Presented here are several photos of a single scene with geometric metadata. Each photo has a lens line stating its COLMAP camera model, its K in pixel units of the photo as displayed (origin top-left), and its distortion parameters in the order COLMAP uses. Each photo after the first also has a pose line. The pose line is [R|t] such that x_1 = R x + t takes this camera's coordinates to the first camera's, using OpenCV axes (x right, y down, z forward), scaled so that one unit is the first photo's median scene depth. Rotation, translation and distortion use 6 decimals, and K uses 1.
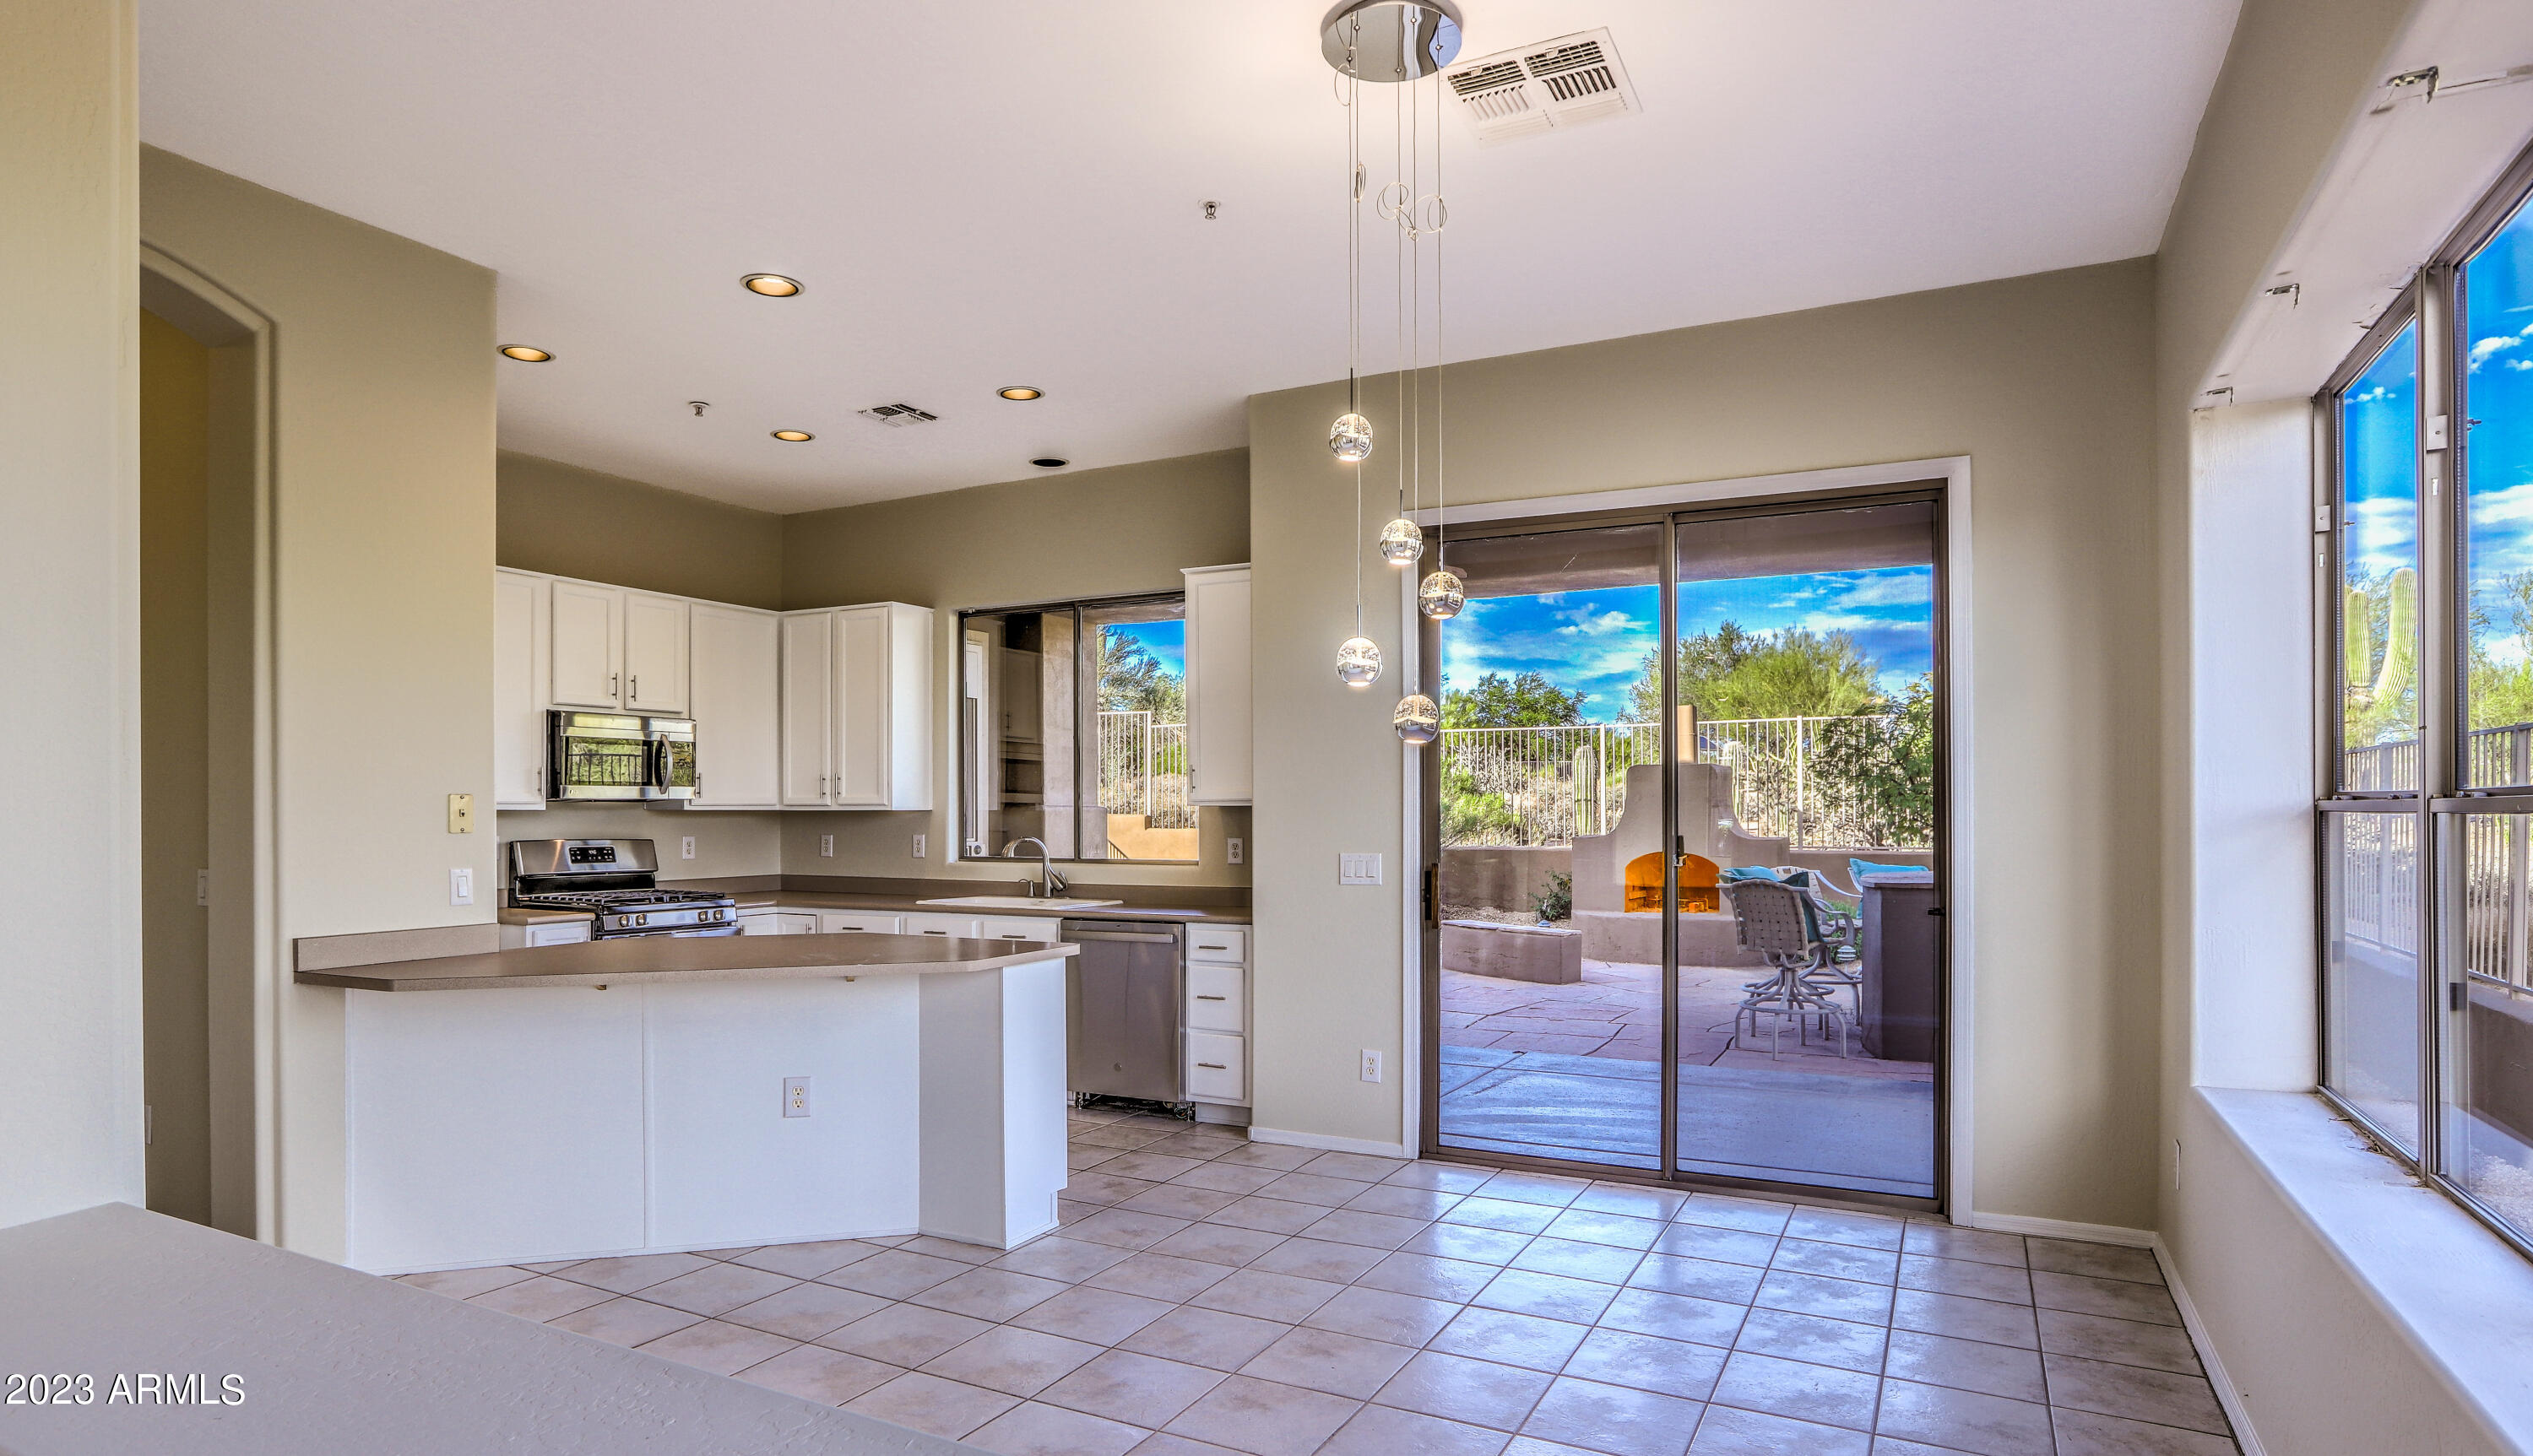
lens RADIAL K [[1381.3, 0, 1258.5], [0, 1381.3, 807.7], [0, 0, 1]] dist [-0.005542, 0.011456]
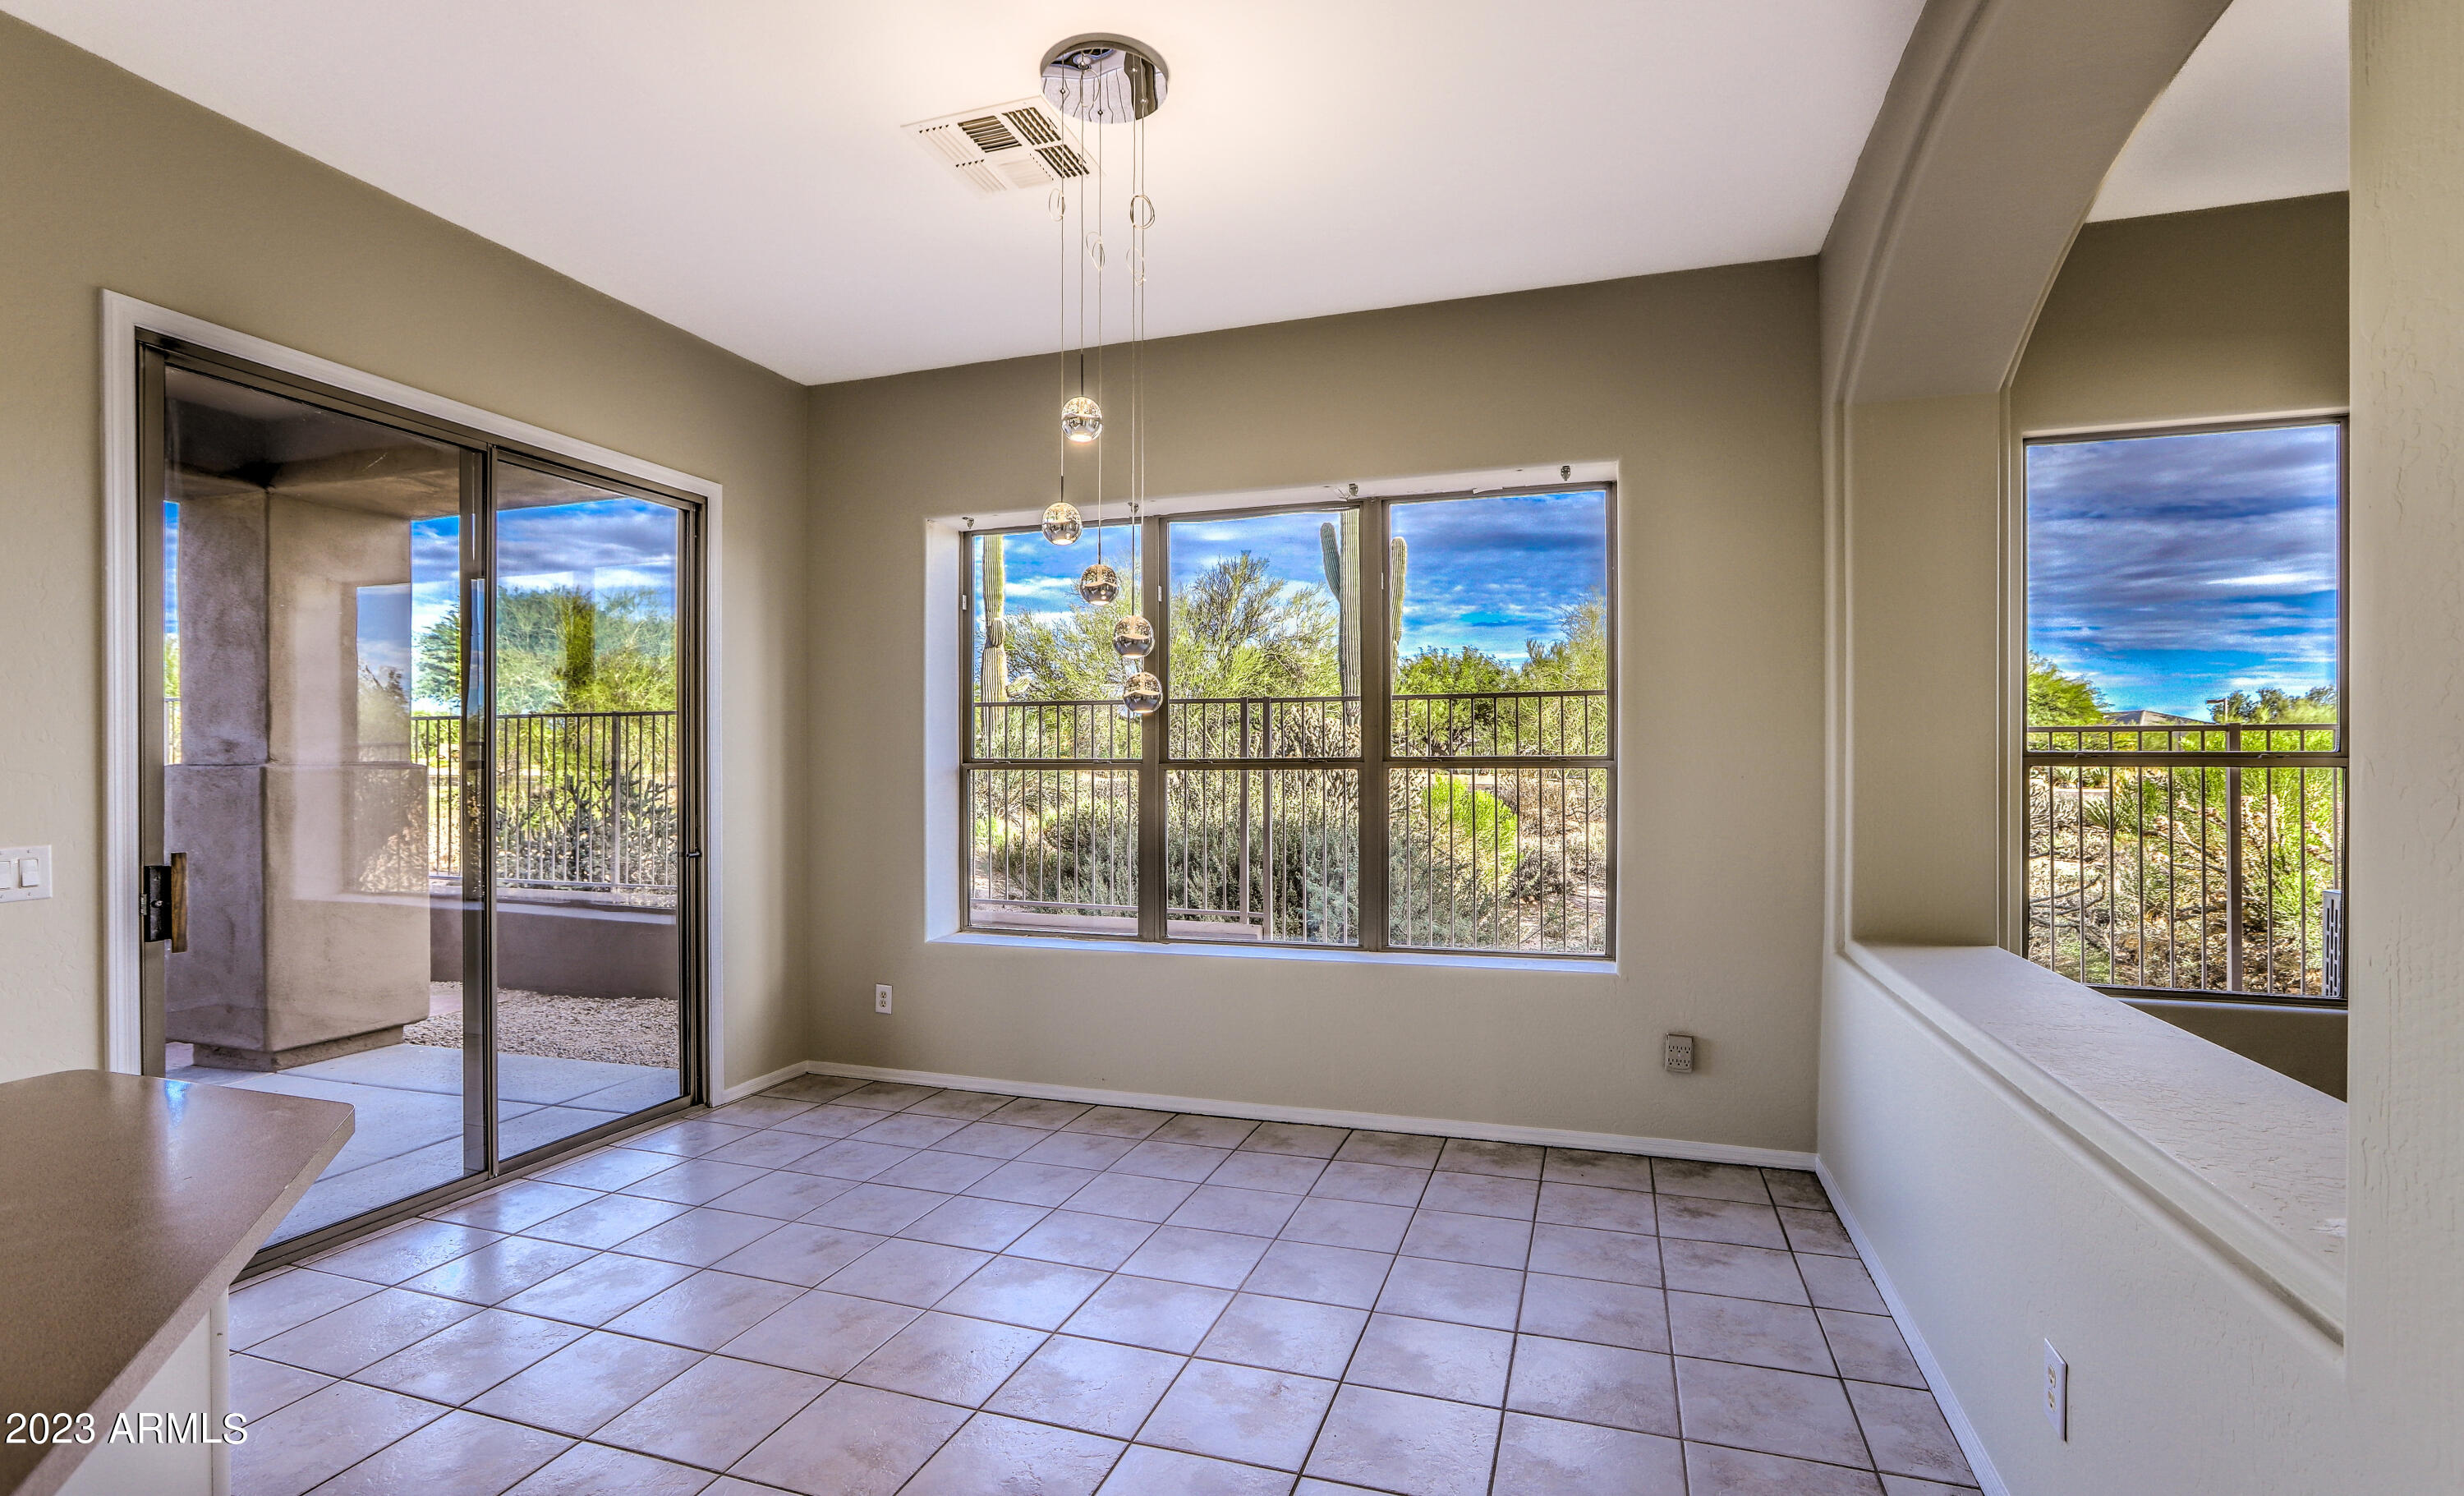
lens RADIAL K [[1118.1, 0, 1232.0], [0, 1118.1, 748.0], [0, 0, 1]] dist [-0.018436, 0.000413]
pose [[-0.155266, 0.019718, 0.987676, -0.503956], [-0.005016, 0.999772, -0.020748, 0.001943], [-0.987860, -0.008176, -0.155132, 0.647005]]
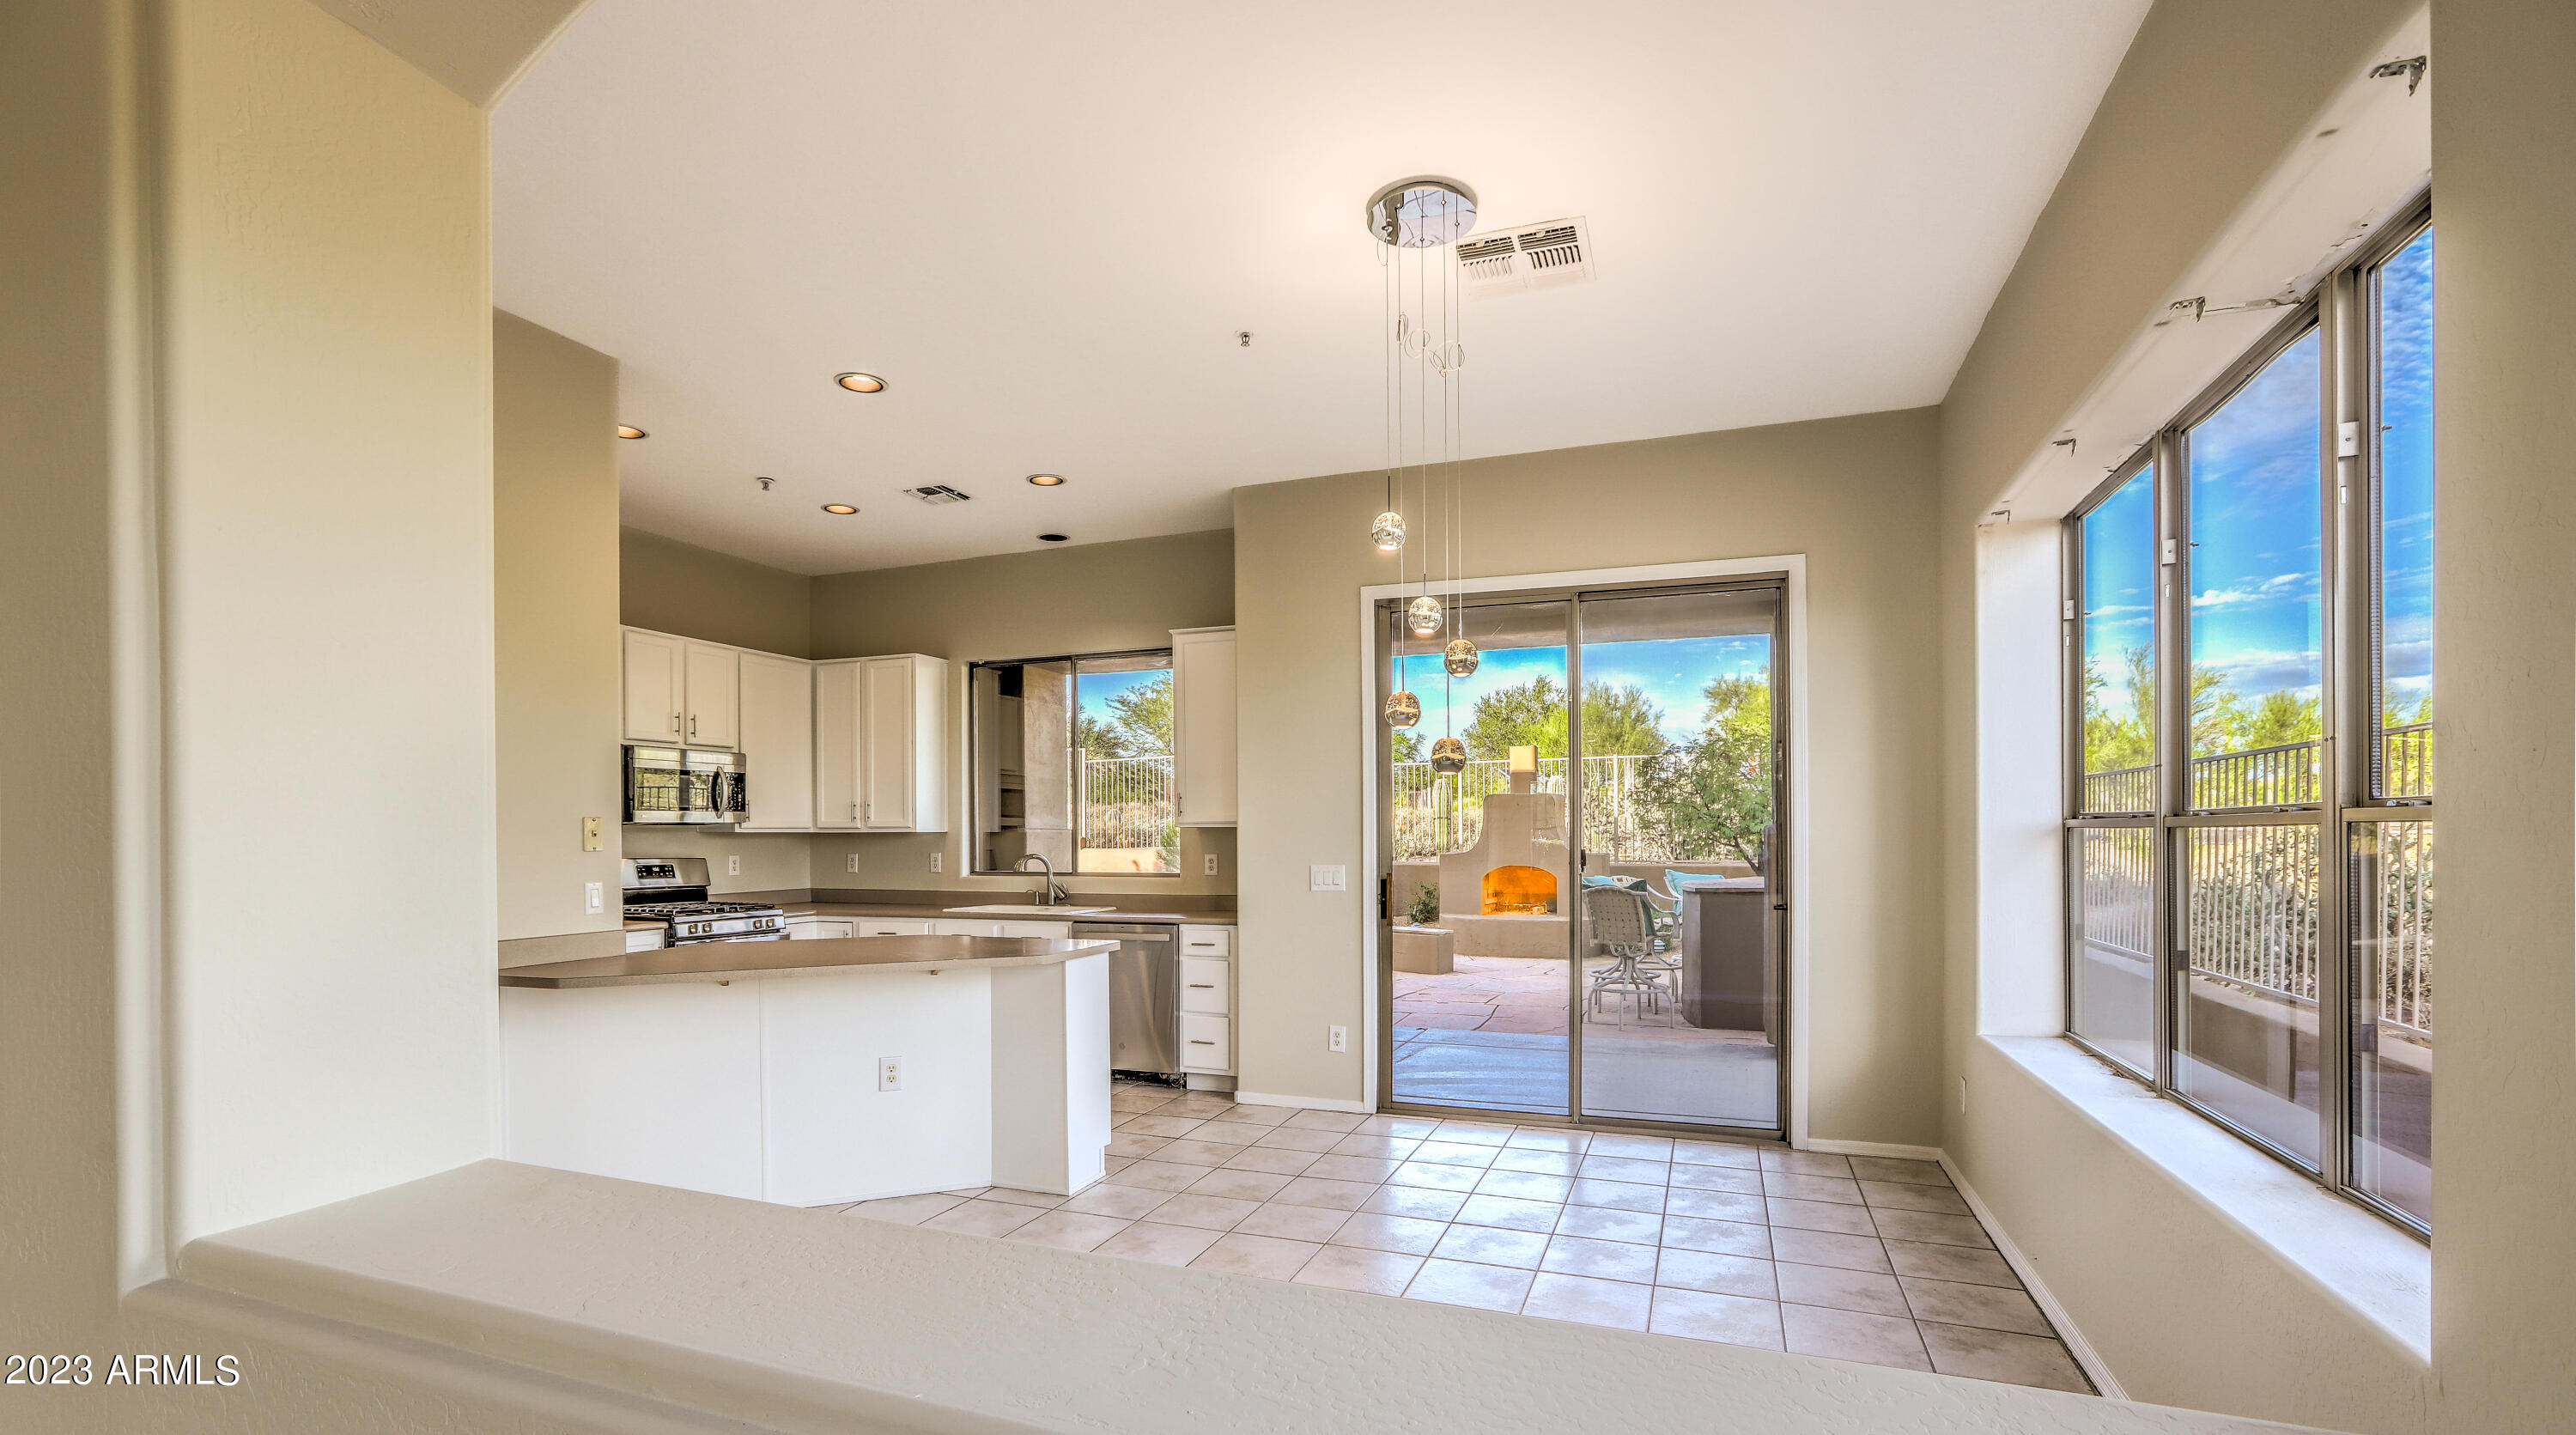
lens RADIAL K [[1177.1, 0, 1285.2], [0, 1177.1, 836.6], [0, 0, 1]] dist [-0.000122, 0.000046]
pose [[0.992310, -0.003541, 0.123727, -0.095405], [0.002980, 0.999984, 0.004722, 0.002520], [-0.123742, -0.004317, 0.992305, -0.030973]]
